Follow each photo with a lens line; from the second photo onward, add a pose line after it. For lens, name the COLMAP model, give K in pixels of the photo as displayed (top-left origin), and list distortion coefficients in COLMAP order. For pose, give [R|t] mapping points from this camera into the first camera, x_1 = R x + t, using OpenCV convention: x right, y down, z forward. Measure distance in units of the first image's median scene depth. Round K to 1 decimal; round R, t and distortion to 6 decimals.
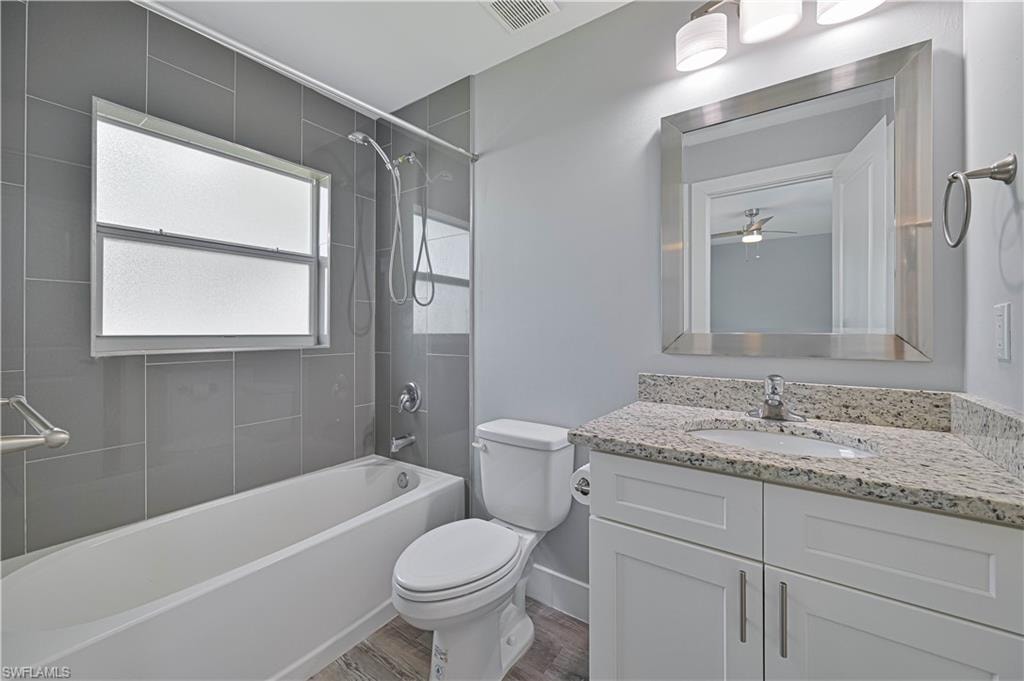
lens RADIAL K [[404.4, 0, 501.0], [0, 404.4, 342.4], [0, 0, 1]] dist [-0.000326, -0.000045]
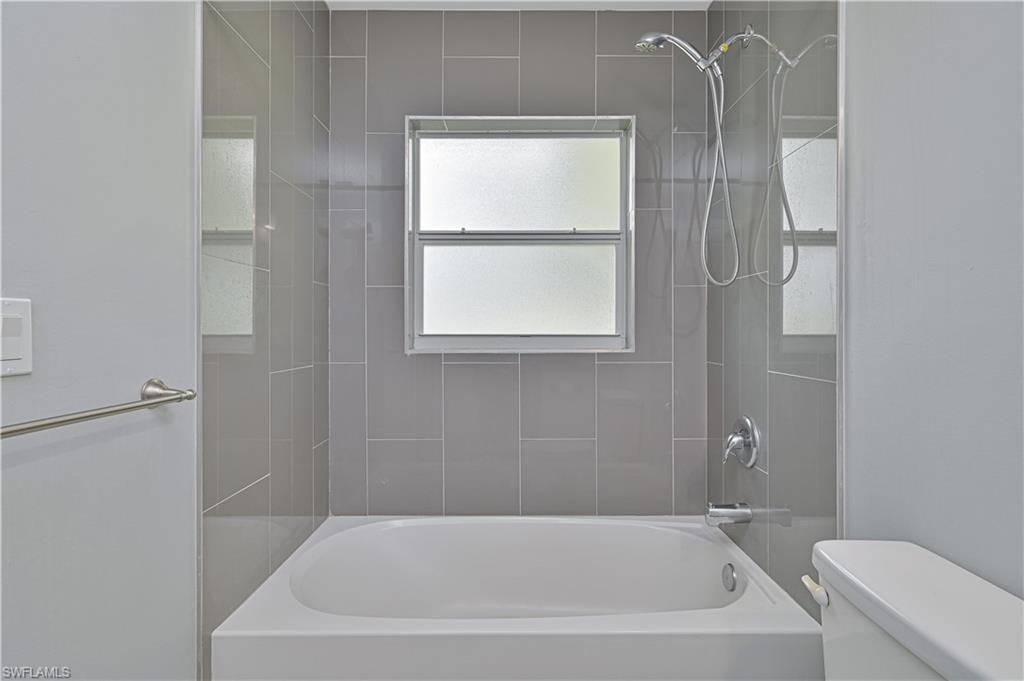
lens RADIAL K [[509.3, 0, 512.0], [0, 509.3, 340.5], [0, 0, 1]] dist [0.002129, 0.000225]
pose [[0.555743, 0.015579, -0.831208, 0.212972], [-0.020862, 0.999771, 0.004791, -0.008825], [0.831093, 0.014678, 0.555940, 0.314033]]
